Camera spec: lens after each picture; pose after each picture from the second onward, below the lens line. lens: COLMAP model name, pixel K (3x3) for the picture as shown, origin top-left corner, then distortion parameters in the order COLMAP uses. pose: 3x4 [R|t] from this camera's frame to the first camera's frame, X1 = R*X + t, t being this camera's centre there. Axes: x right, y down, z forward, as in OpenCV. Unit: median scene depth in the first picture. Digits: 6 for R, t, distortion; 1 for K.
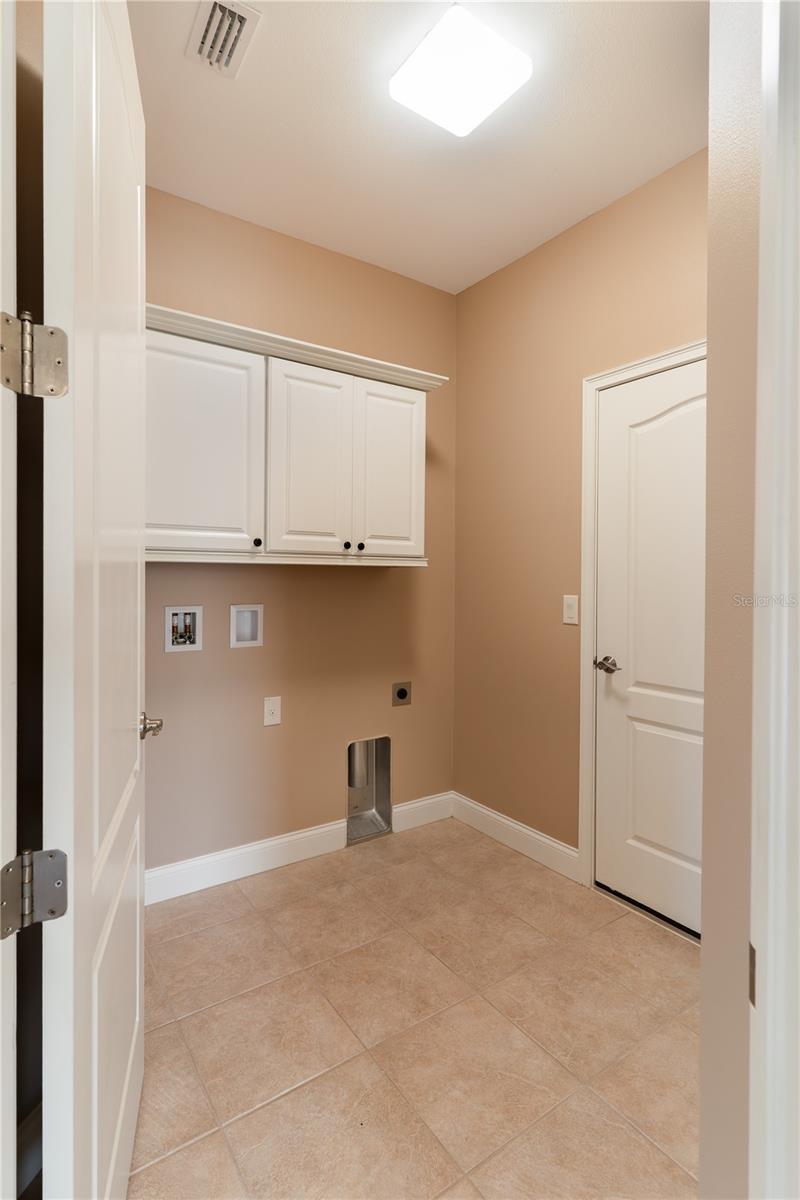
lens RADIAL K [[584.3, 0, 405.6], [0, 584.3, 579.8], [0, 0, 1]] dist [0.006670, -0.000441]
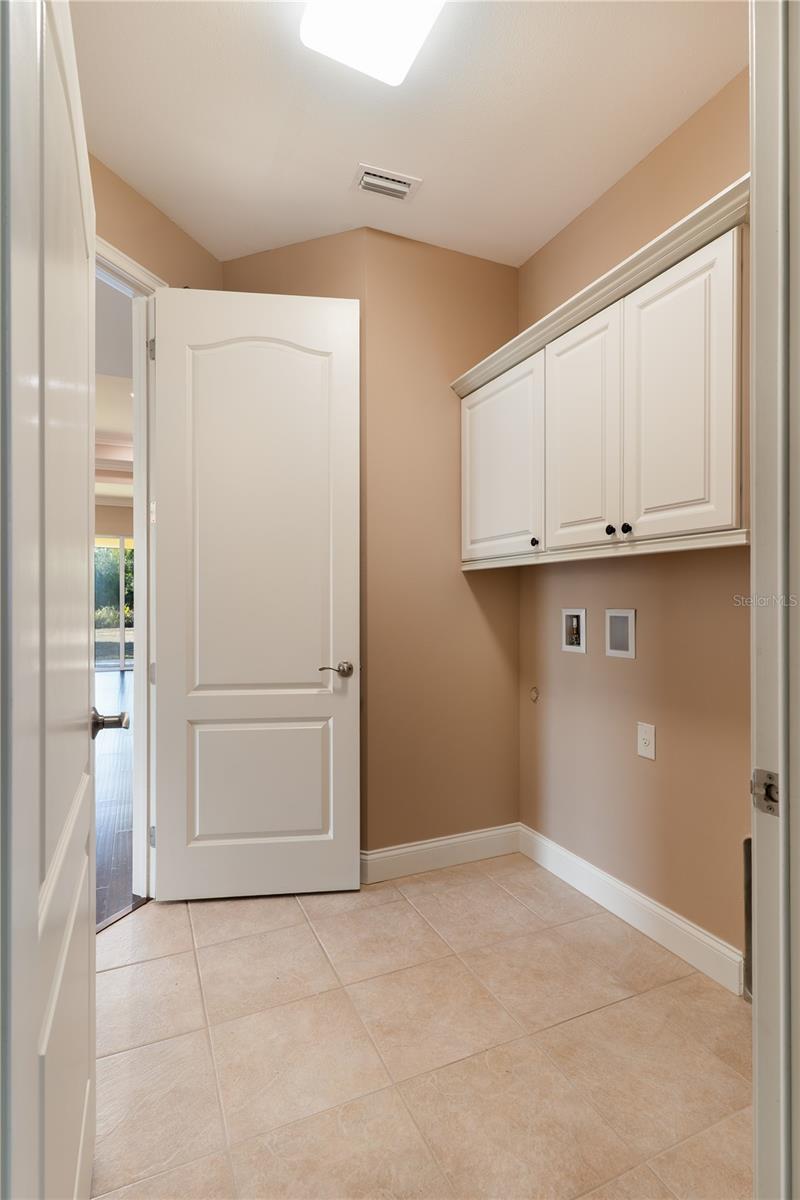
lens RADIAL K [[584.3, 0, 397.9], [0, 584.3, 599.7], [0, 0, 1]] dist [0.006670, -0.000441]
pose [[-0.180571, -0.007868, -0.983530, 0.760955], [-0.007383, 0.999951, -0.006643, 0.042165], [0.983534, 0.006062, -0.180620, 0.954350]]
